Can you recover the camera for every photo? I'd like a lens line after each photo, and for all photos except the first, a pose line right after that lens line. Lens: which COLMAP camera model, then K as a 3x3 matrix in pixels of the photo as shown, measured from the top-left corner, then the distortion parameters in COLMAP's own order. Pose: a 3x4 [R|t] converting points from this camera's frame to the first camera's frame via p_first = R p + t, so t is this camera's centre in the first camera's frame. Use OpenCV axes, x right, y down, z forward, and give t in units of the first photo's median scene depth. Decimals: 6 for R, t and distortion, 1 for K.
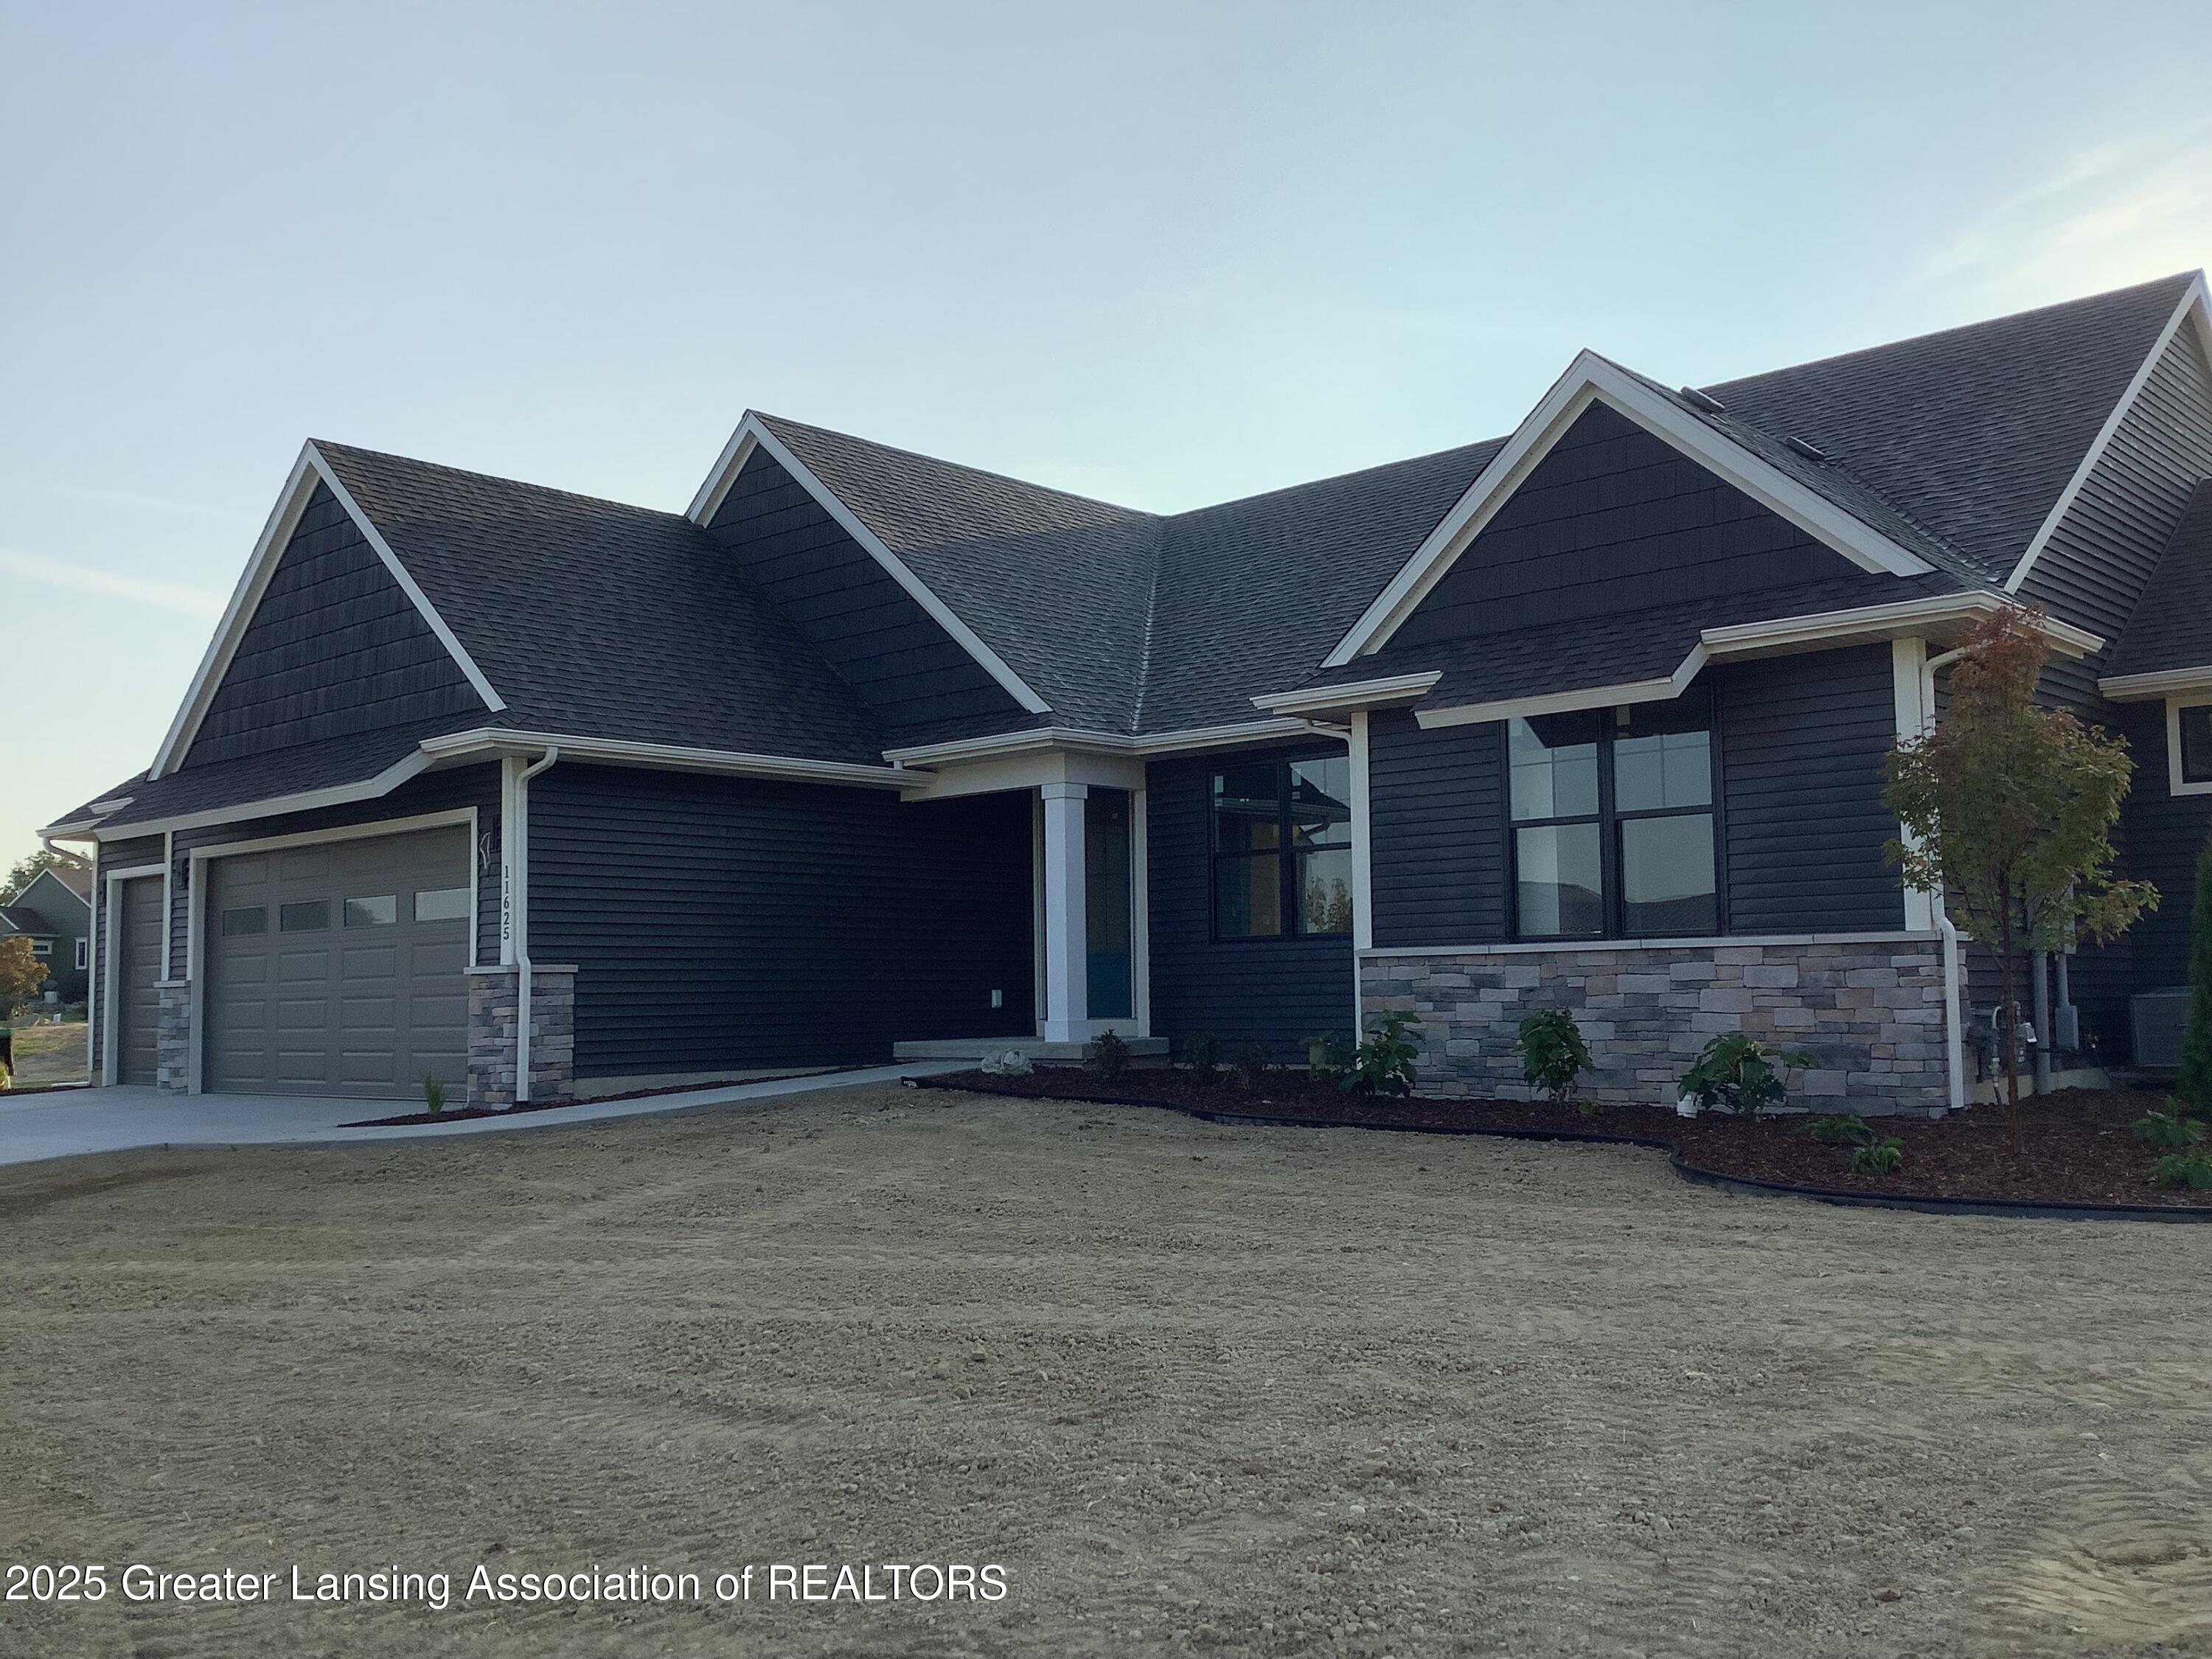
lens RADIAL K [[1993.0, 0, 1098.5], [0, 1993.0, 854.9], [0, 0, 1]] dist [0.094080, -0.155334]
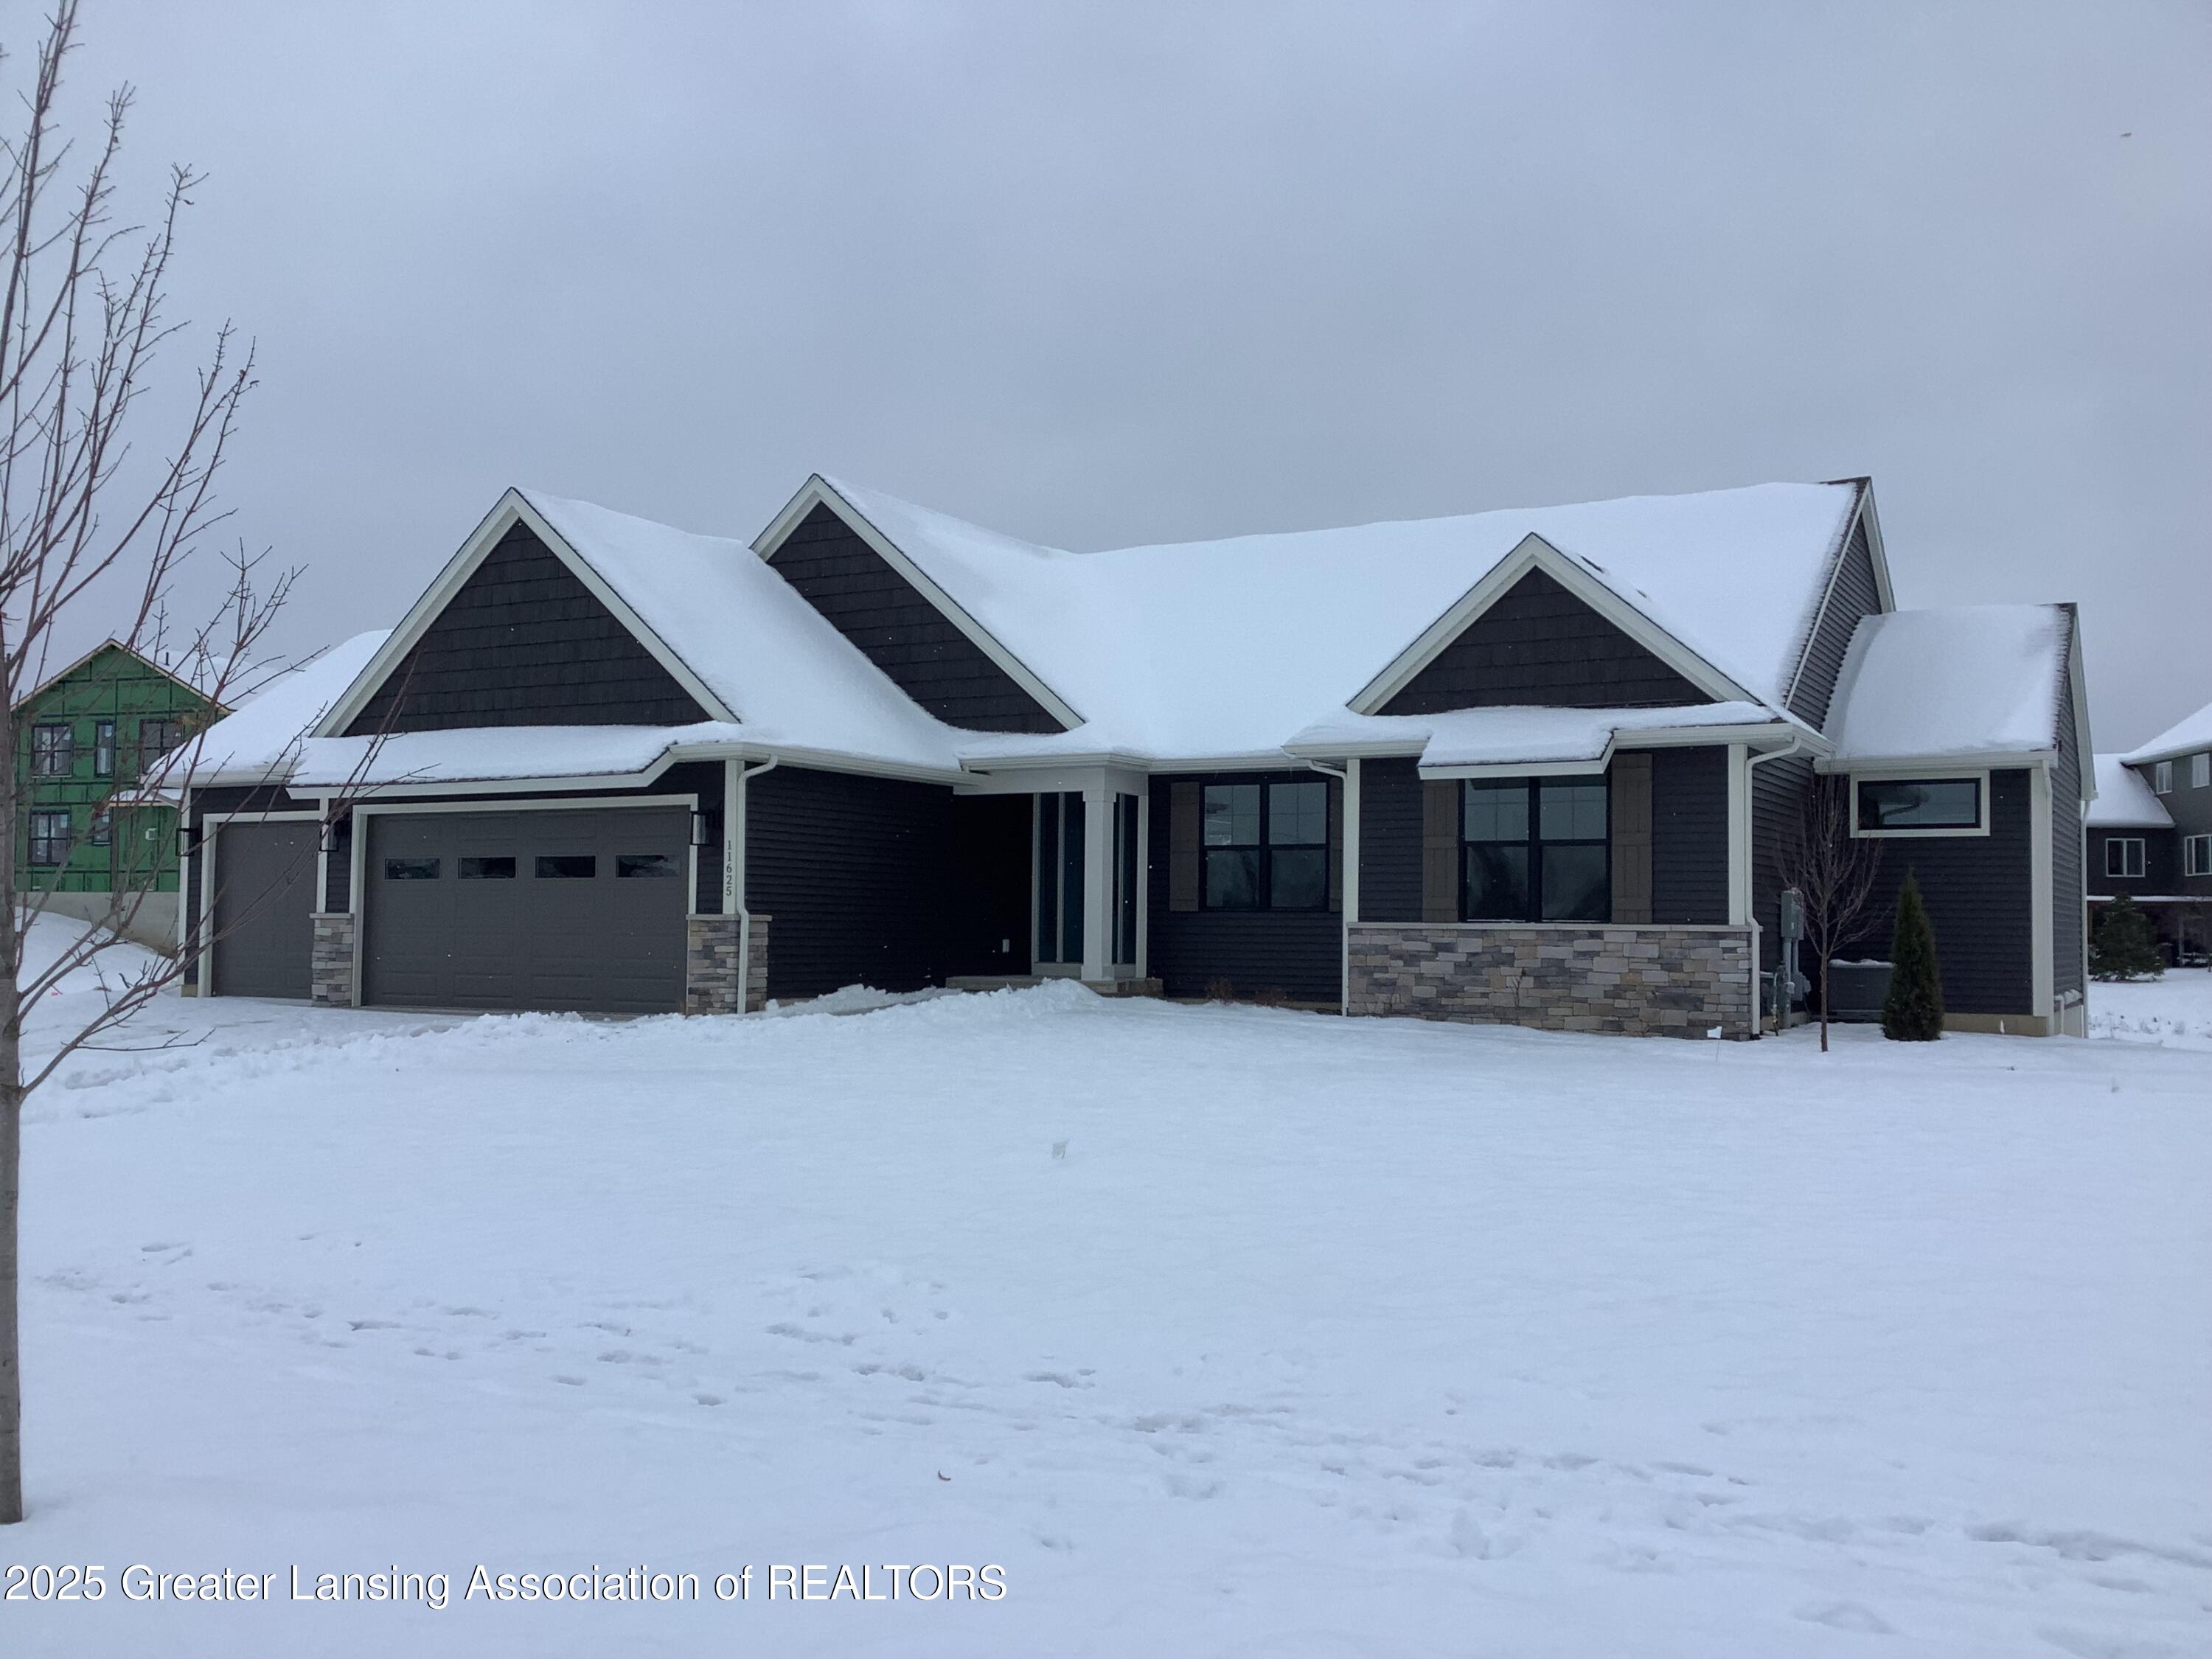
lens RADIAL K [[1993.0, 0, 1098.5], [0, 1993.0, 854.9], [0, 0, 1]] dist [0.094080, -0.155334]
pose [[0.975994, 0.035574, 0.214873, -0.360919], [-0.042159, 0.998769, 0.026140, -0.032233], [-0.213679, -0.034572, 0.976292, -0.379806]]
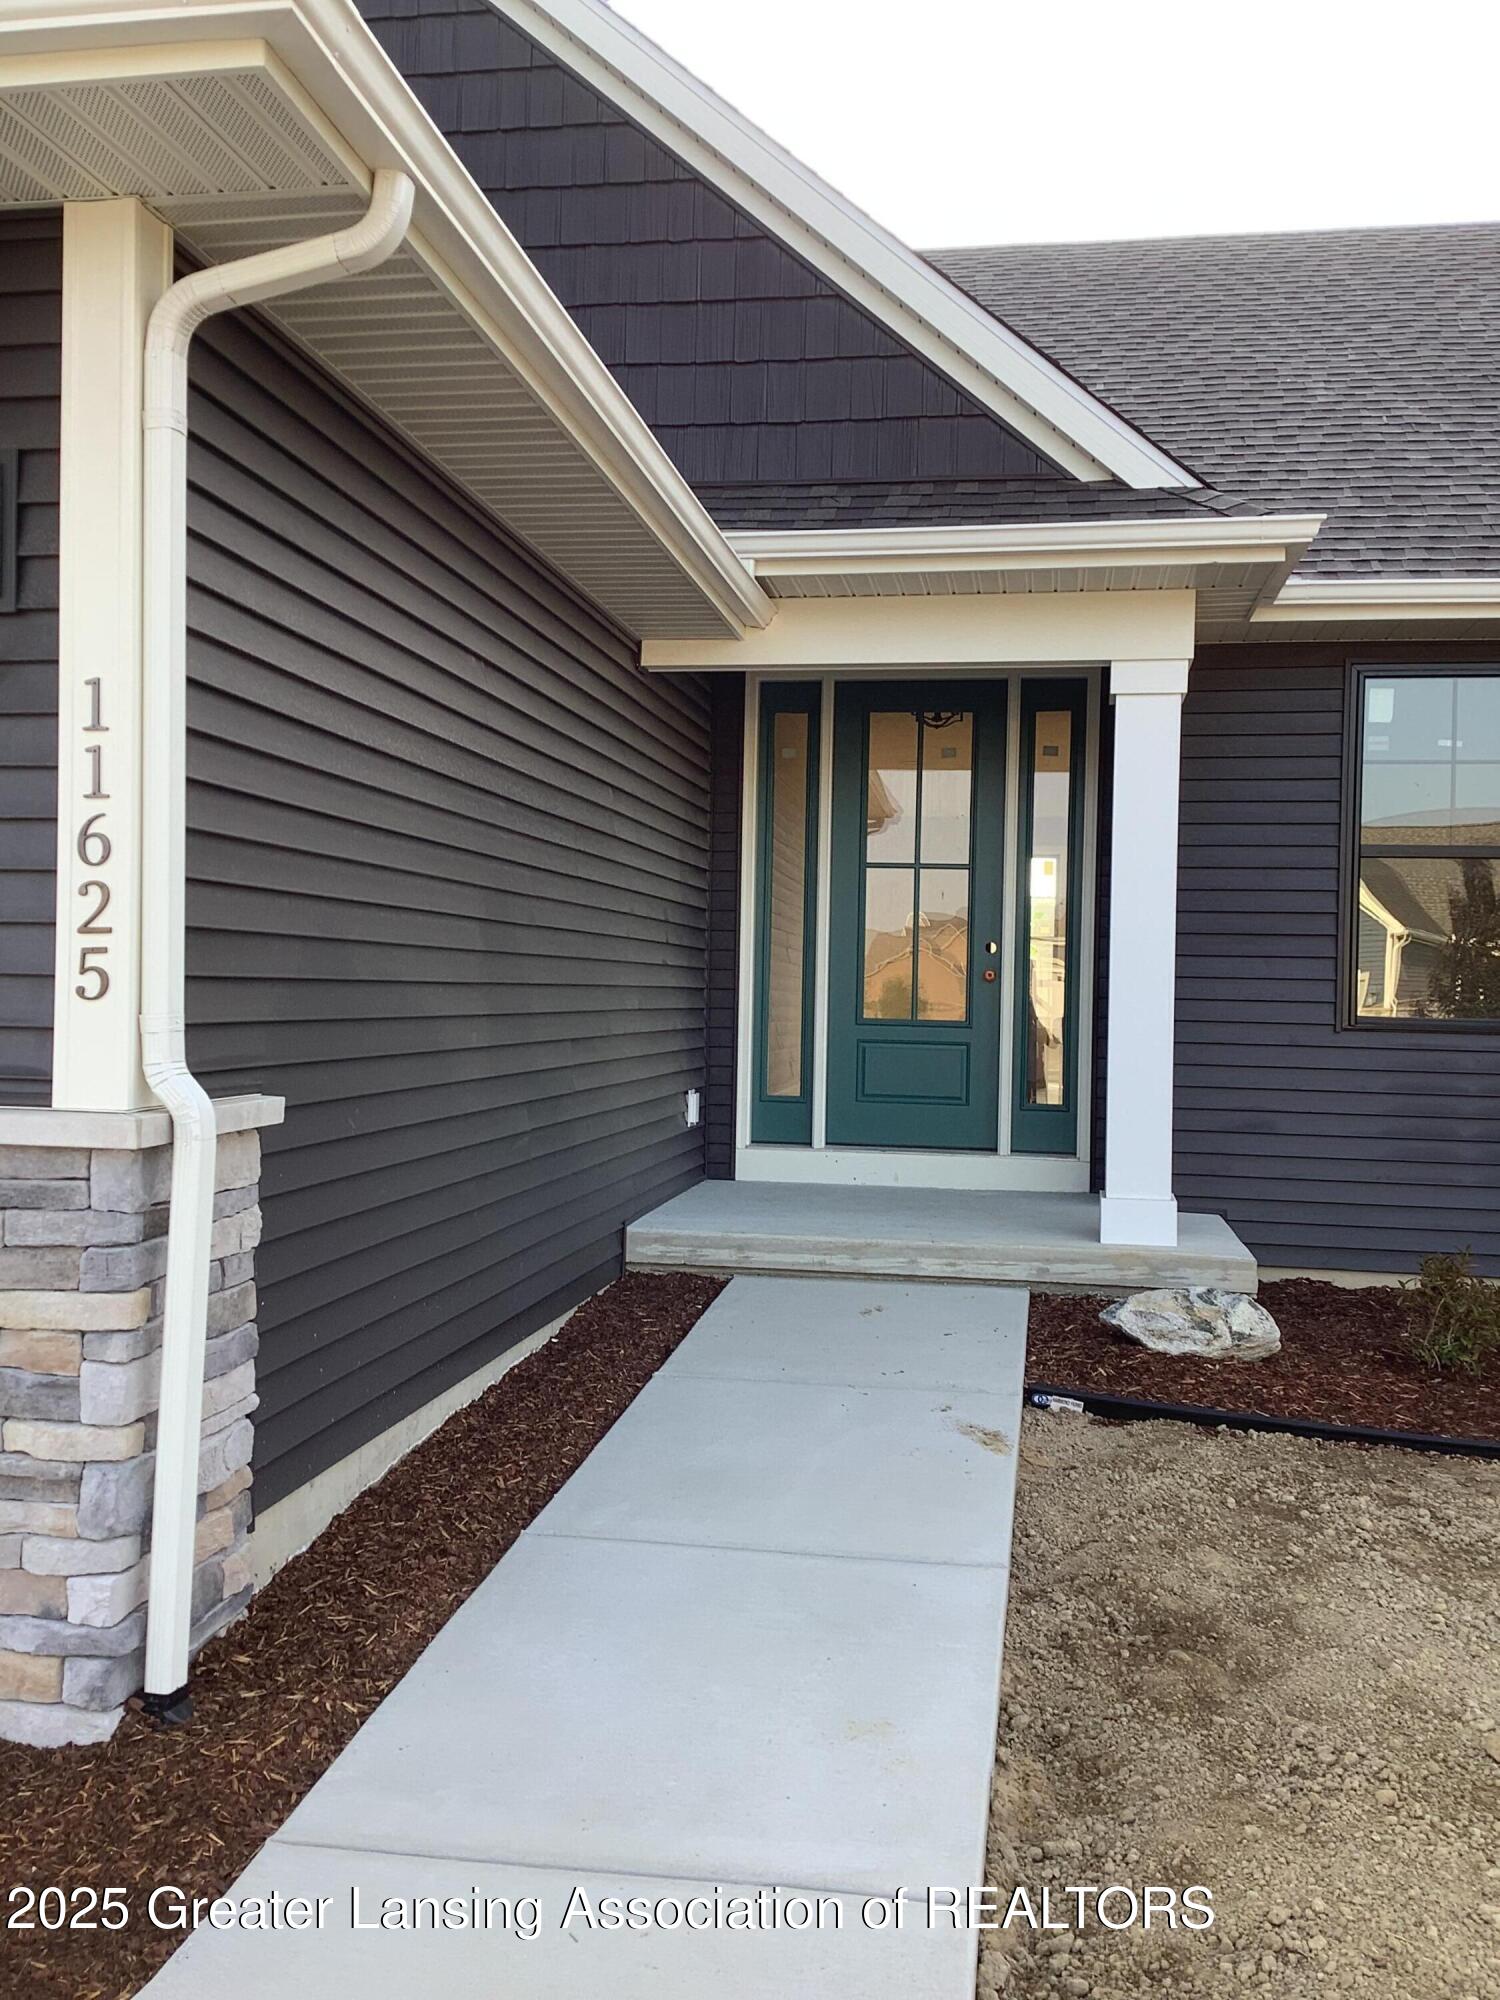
lens RADIAL K [[1802.0, 0, 702.9], [0, 1802.0, 999.8], [0, 0, 1]] dist [0.094080, -0.155334]
pose [[0.850933, 0.032890, 0.524244, -0.364305], [-0.075713, 0.995295, 0.060453, 0.025329], [-0.519790, -0.091133, 0.849419, 0.827680]]
